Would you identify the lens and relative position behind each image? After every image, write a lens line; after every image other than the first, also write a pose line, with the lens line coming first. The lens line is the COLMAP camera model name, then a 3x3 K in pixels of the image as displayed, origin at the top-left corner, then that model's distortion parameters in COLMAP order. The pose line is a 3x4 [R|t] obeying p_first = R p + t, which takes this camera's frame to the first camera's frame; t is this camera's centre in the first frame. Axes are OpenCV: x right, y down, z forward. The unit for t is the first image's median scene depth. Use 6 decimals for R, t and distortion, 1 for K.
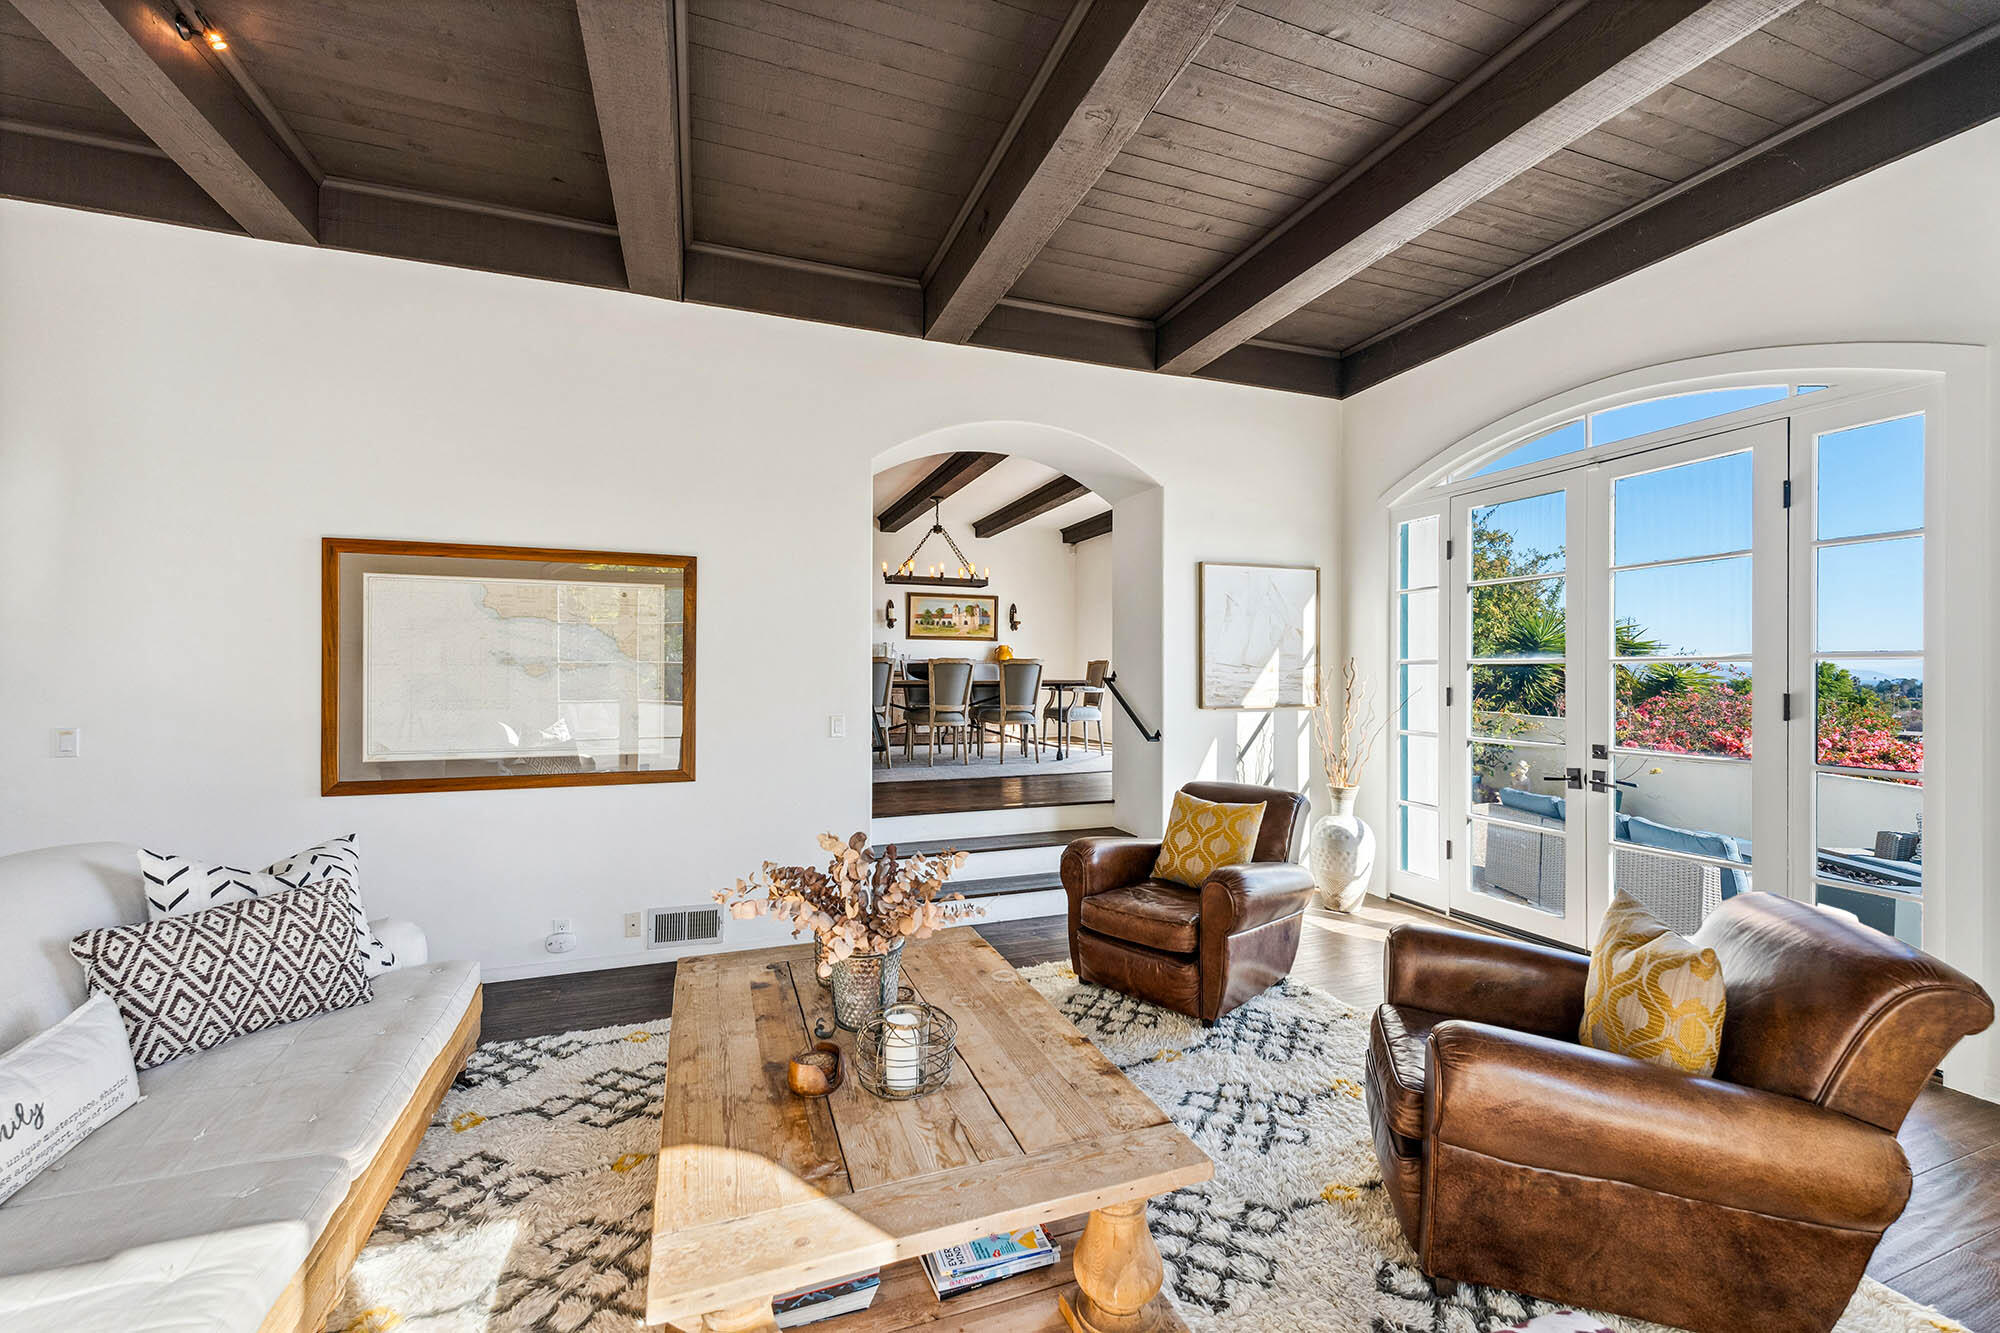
lens RADIAL K [[794.3, 0, 991.3], [0, 794.3, 672.0], [0, 0, 1]] dist [0.000376, 0.000042]
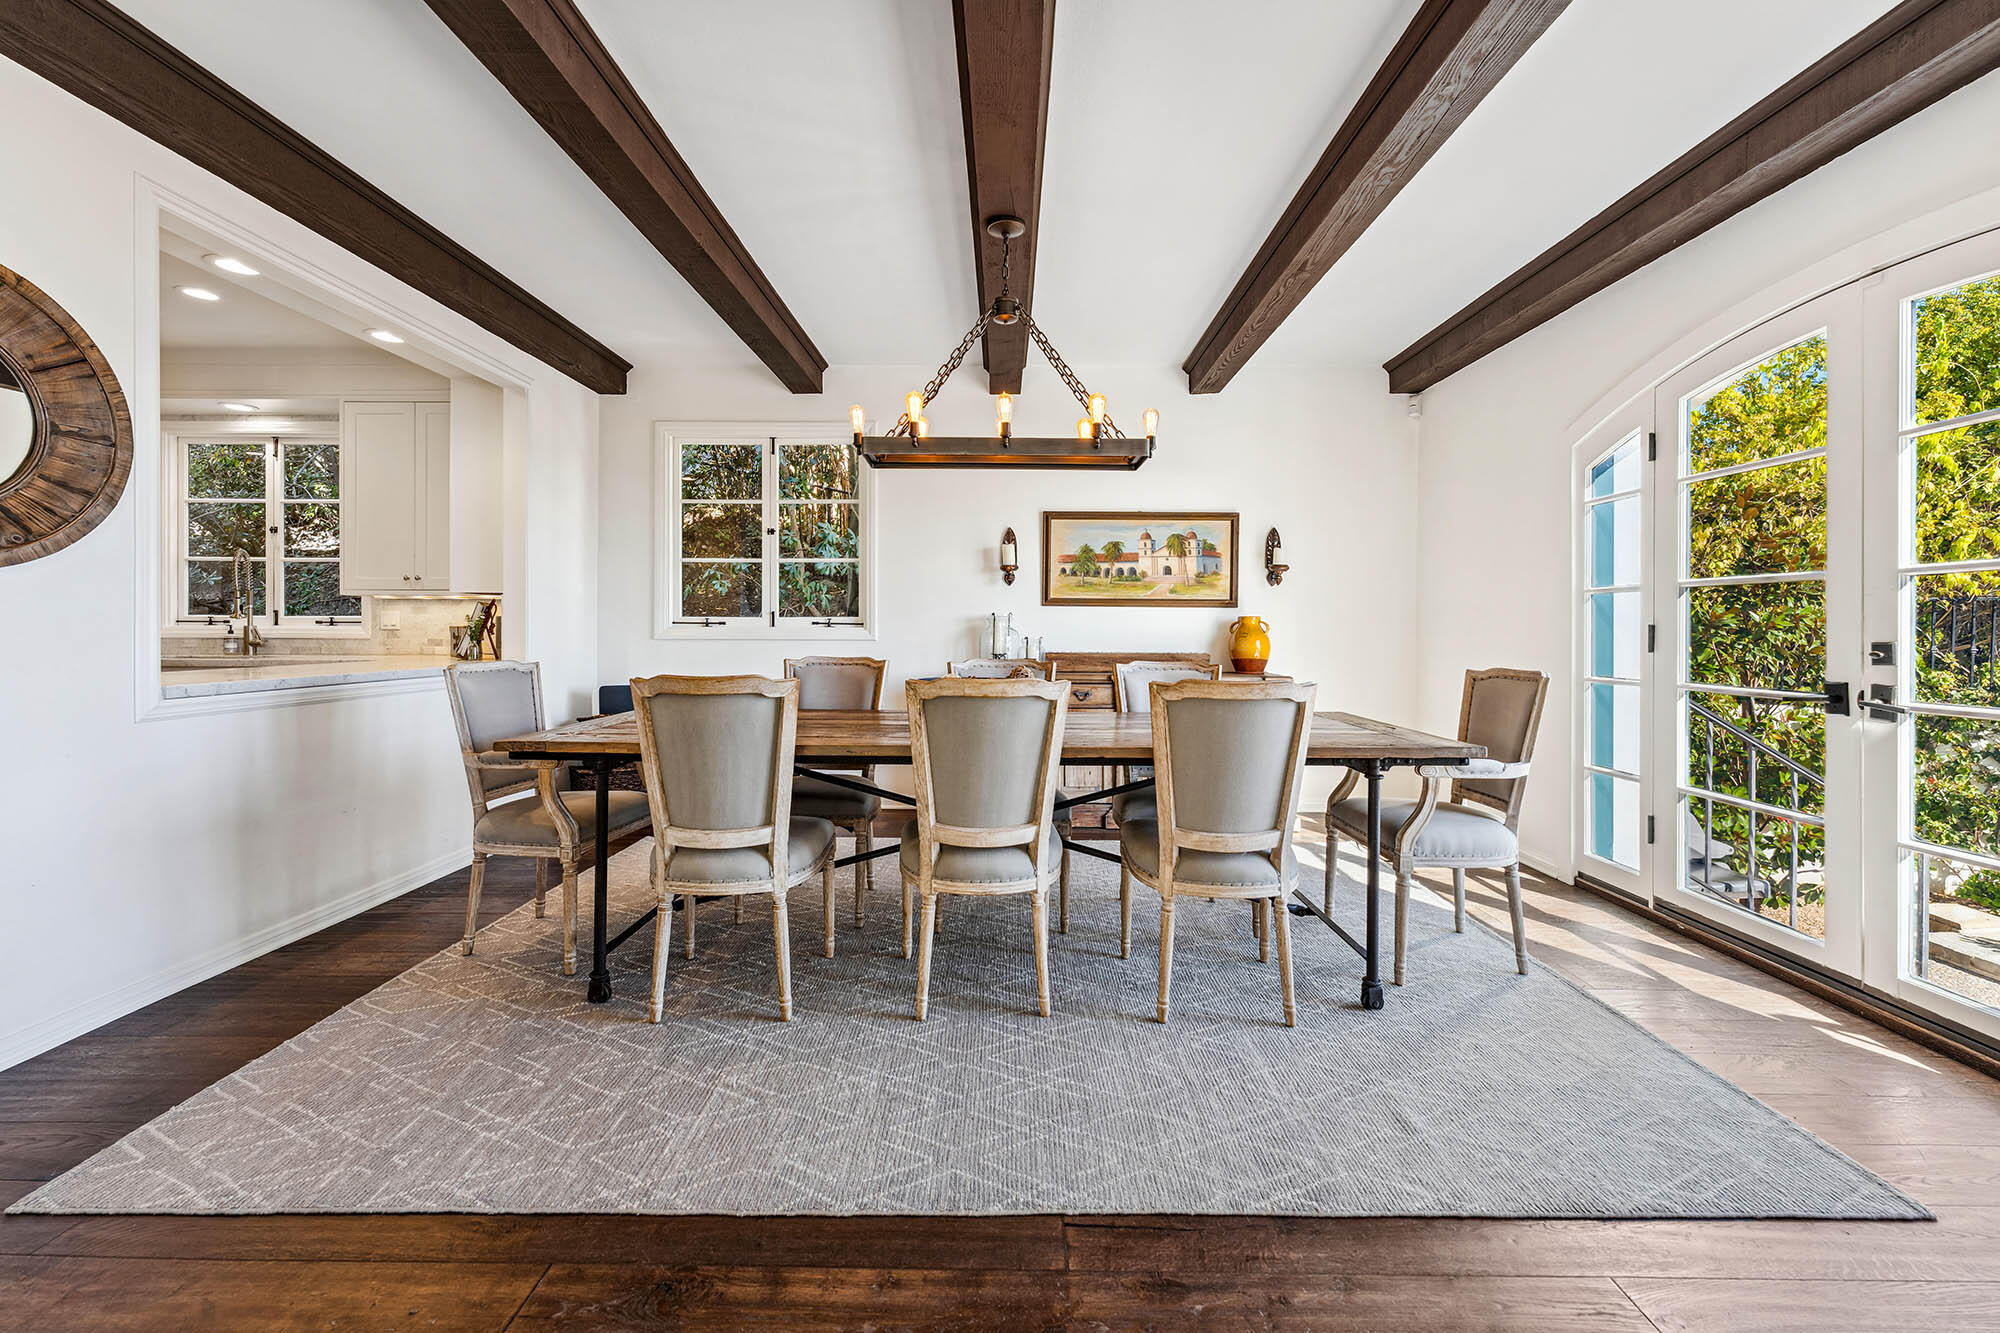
lens RADIAL K [[812.1, 0, 990.7], [0, 812.1, 641.7], [0, 0, 1]] dist [0.001942, 0.000288]
pose [[0.933045, 0.006490, -0.359701, 0.090655], [-0.002235, 0.999923, 0.012245, -0.047485], [0.359753, -0.010621, 0.932987, 0.977081]]
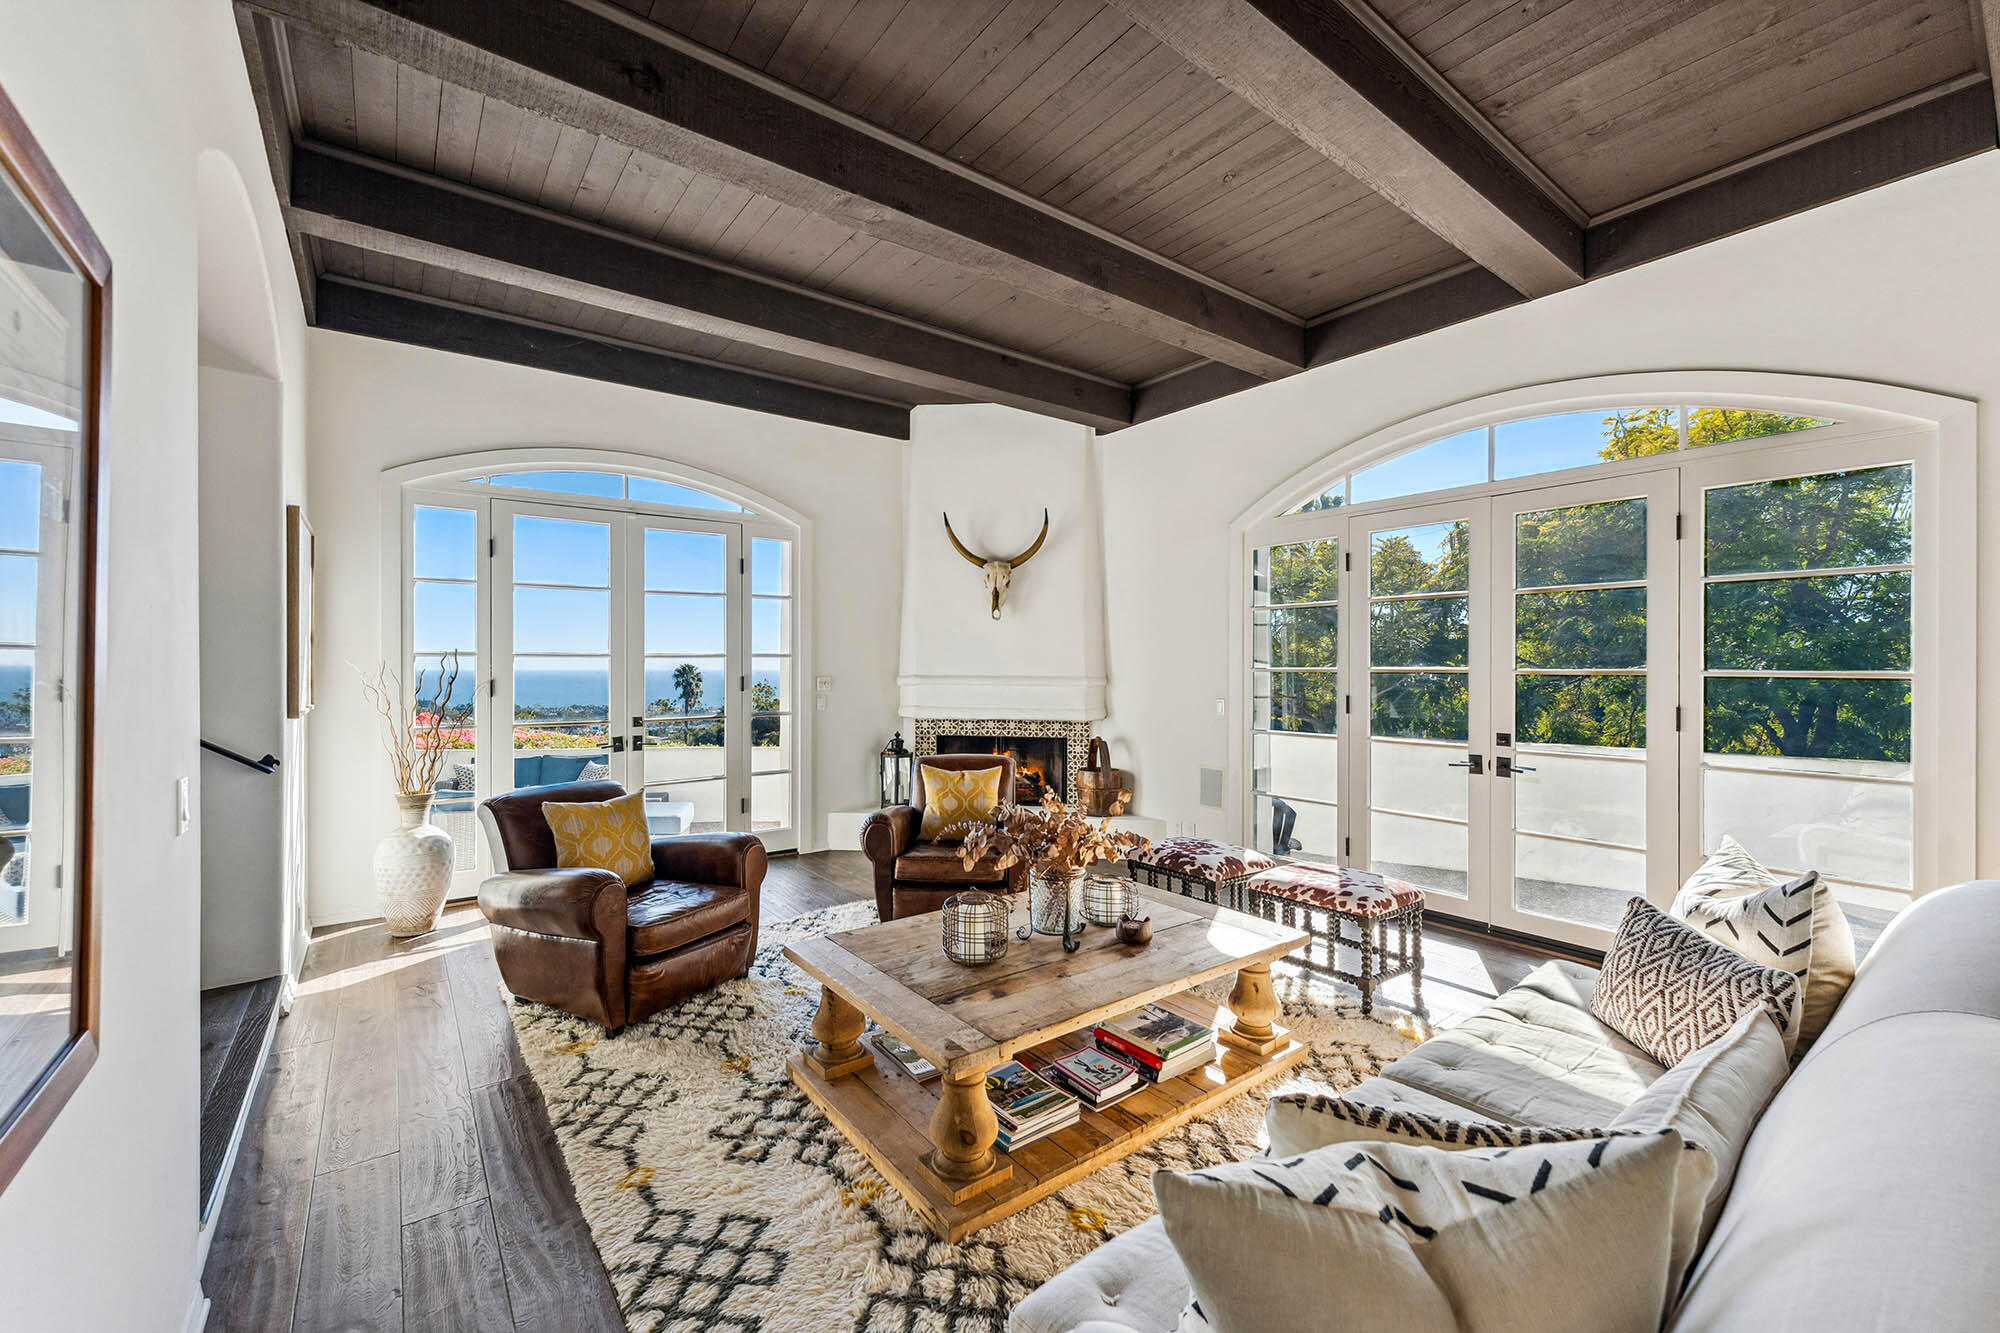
lens RADIAL K [[806.2, 0, 1004.0], [0, 806.2, 662.4], [0, 0, 1]] dist [0.000241, -0.000082]
pose [[-0.302239, 0.002095, 0.953230, -0.567635], [-0.000544, 0.999997, -0.002370, -0.000285], [-0.953232, -0.001235, -0.302237, 0.599165]]
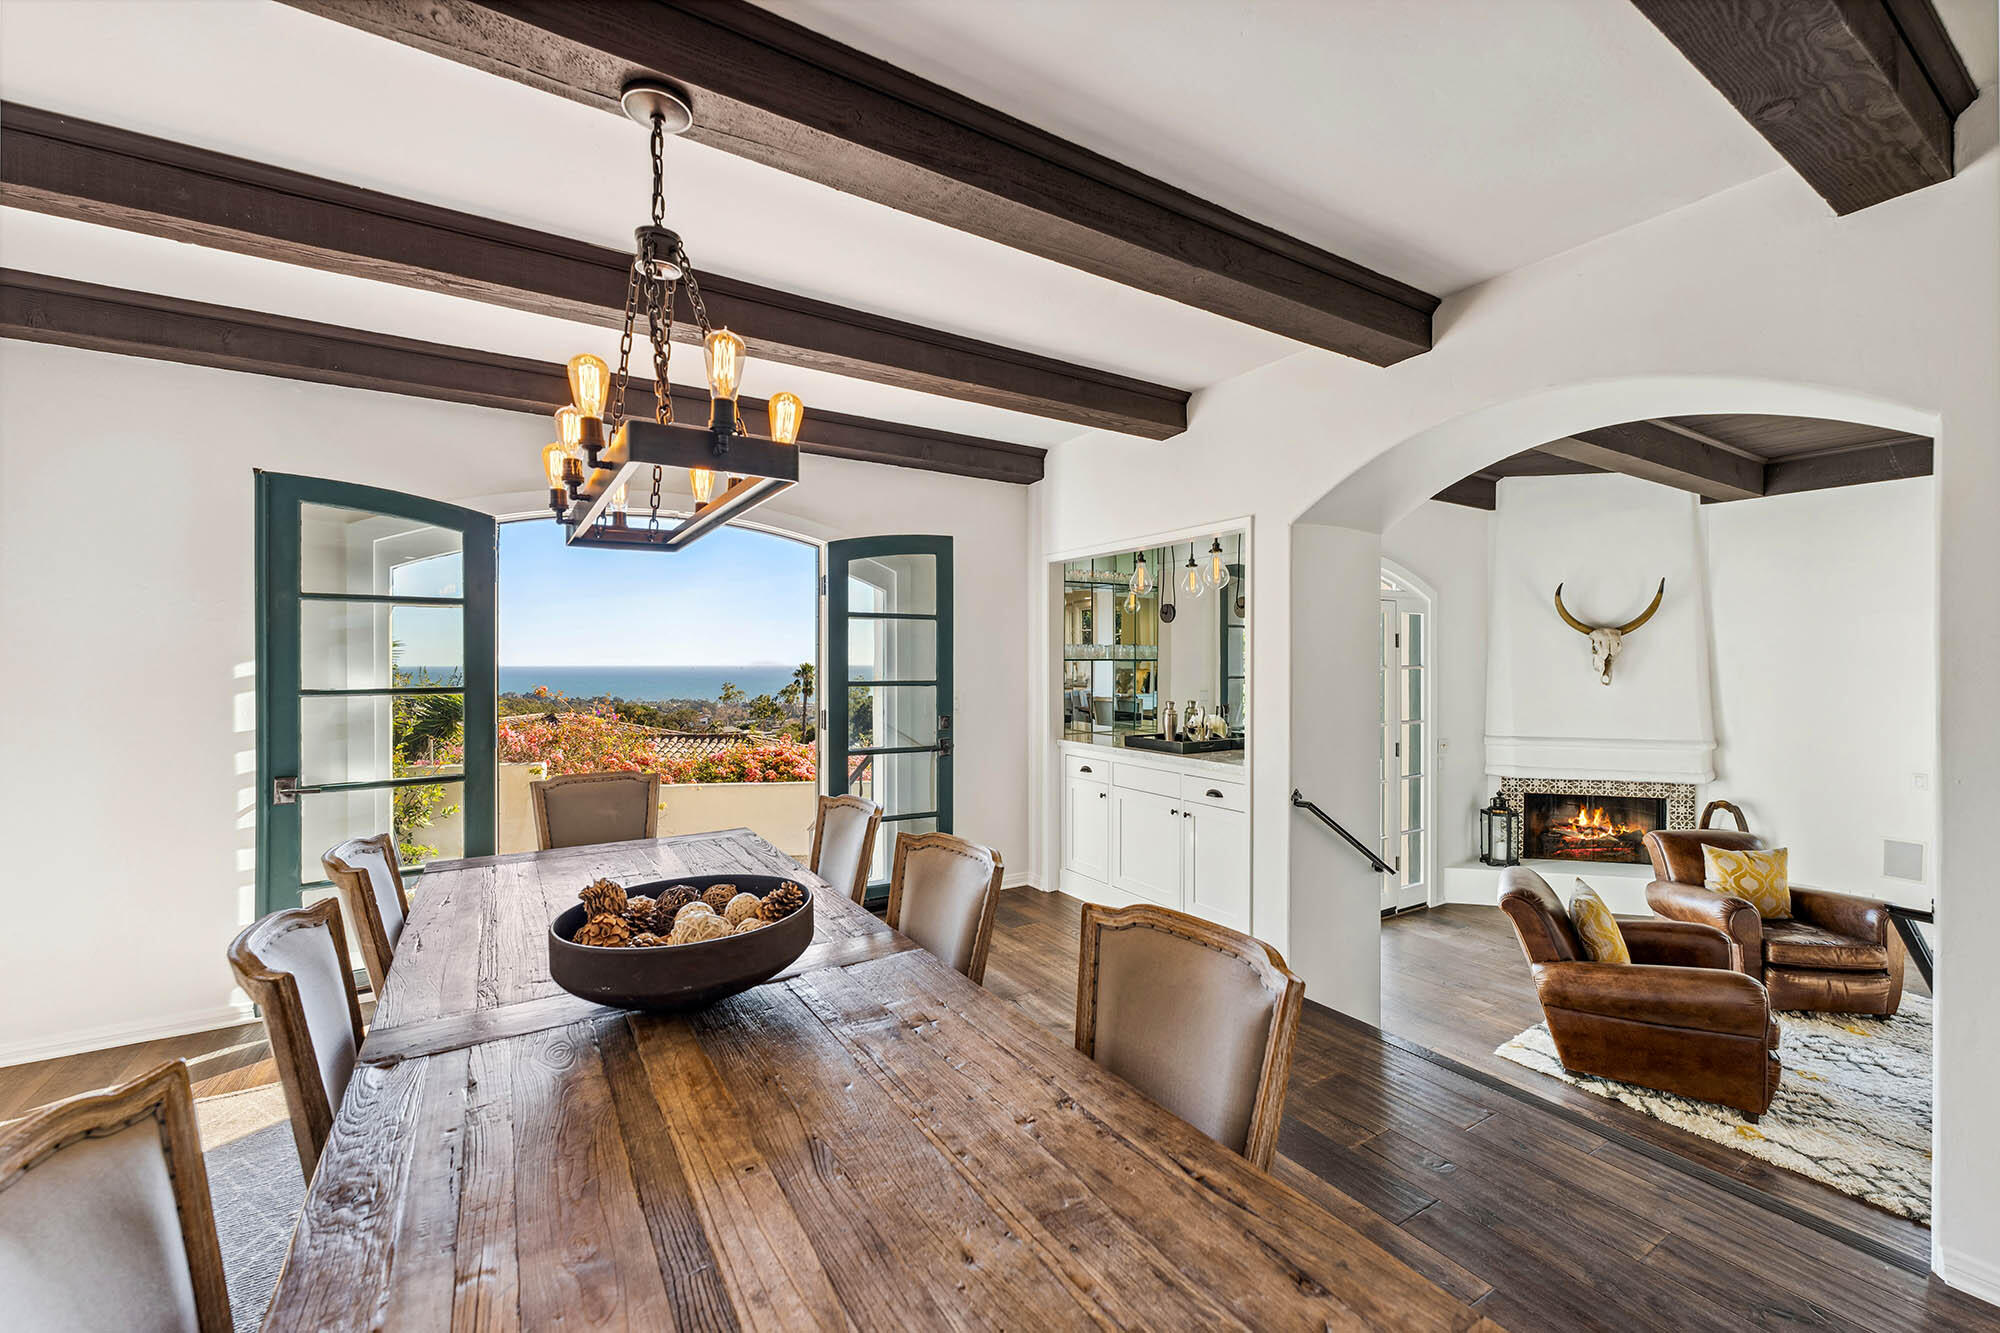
lens RADIAL K [[806.2, 0, 1004.0], [0, 806.2, 662.4], [0, 0, 1]] dist [0.000241, -0.000082]
pose [[-0.204945, -0.002806, 0.978769, -0.443459], [0.000363, 0.999996, 0.002943, -0.106212], [-0.978773, 0.000958, -0.204943, 1.417910]]
